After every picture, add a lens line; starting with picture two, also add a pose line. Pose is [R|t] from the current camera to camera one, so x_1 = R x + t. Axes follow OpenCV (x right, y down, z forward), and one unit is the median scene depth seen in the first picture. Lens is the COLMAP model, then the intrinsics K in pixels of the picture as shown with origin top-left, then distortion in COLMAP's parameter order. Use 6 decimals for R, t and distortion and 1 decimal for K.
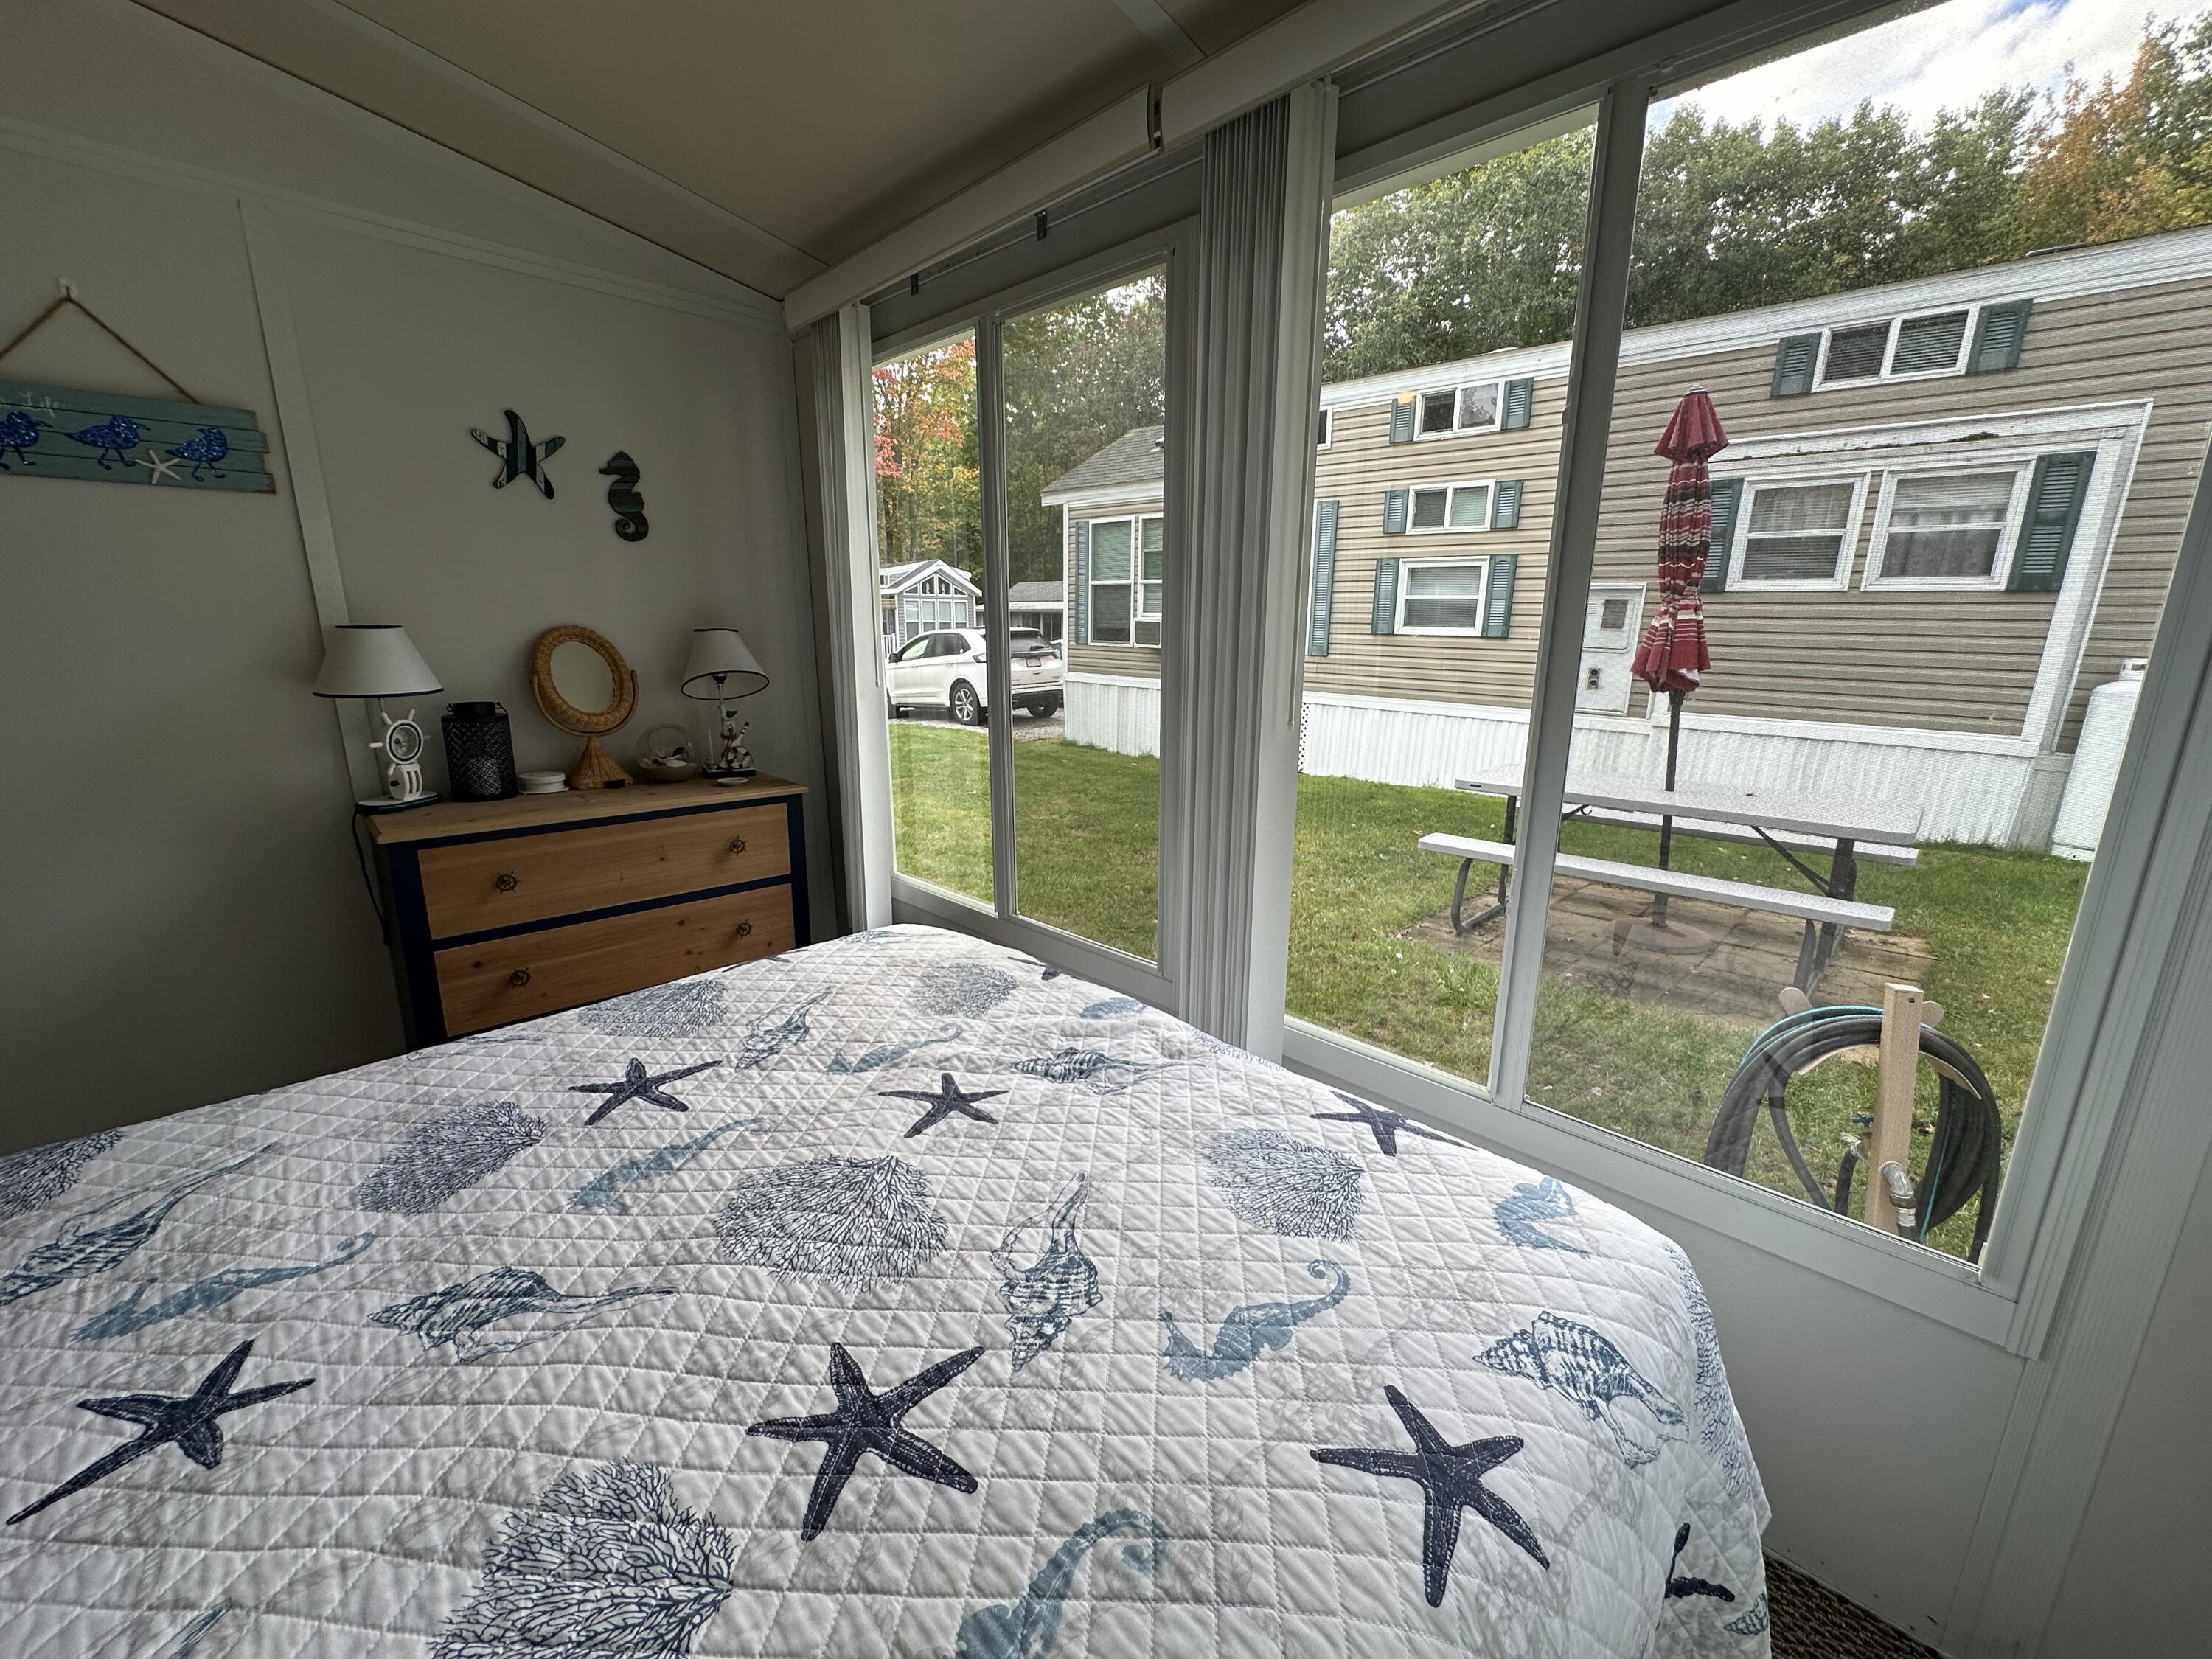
lens RADIAL K [[878.1, 0, 1106.0], [0, 878.1, 829.5], [0, 0, 1]] dist [-0.002807, 0.000014]
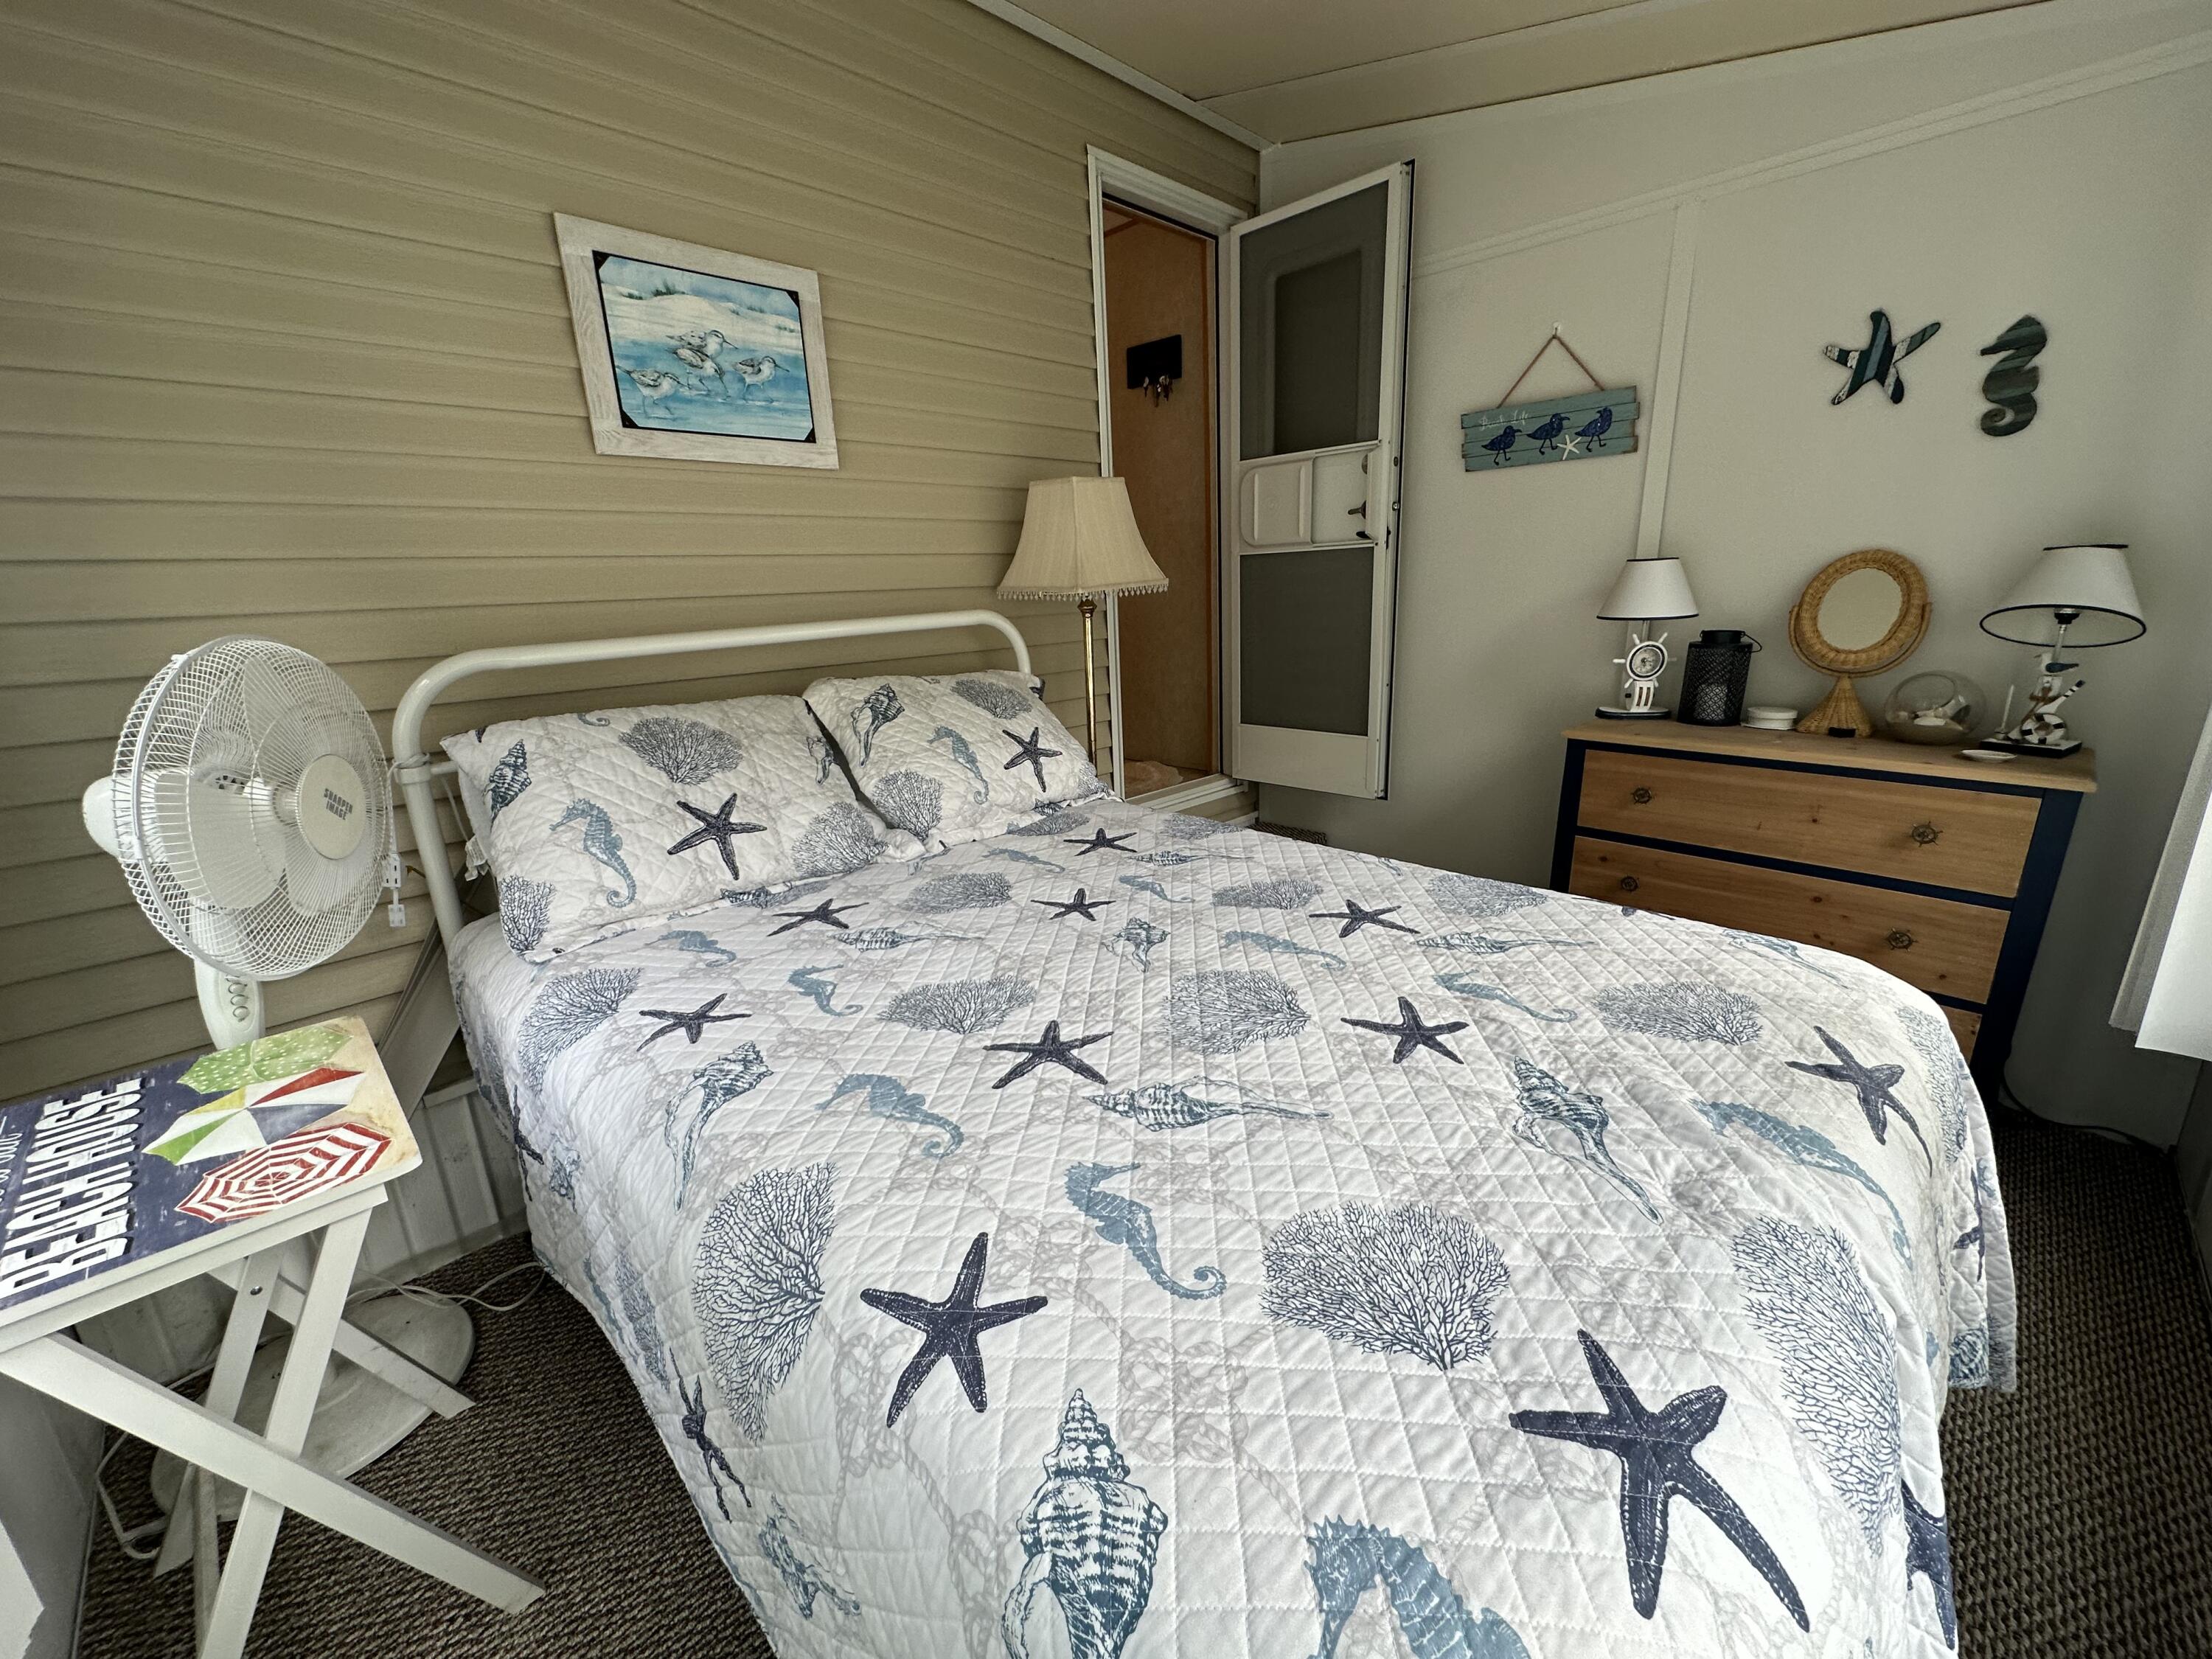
lens RADIAL K [[878.1, 0, 1106.0], [0, 878.1, 829.5], [0, 0, 1]] dist [-0.002807, 0.000014]
pose [[-0.008744, 0.260982, -0.965304, 0.646723], [-0.196904, 0.945992, 0.257544, -0.082374], [0.980384, 0.192324, 0.043117, 0.517299]]
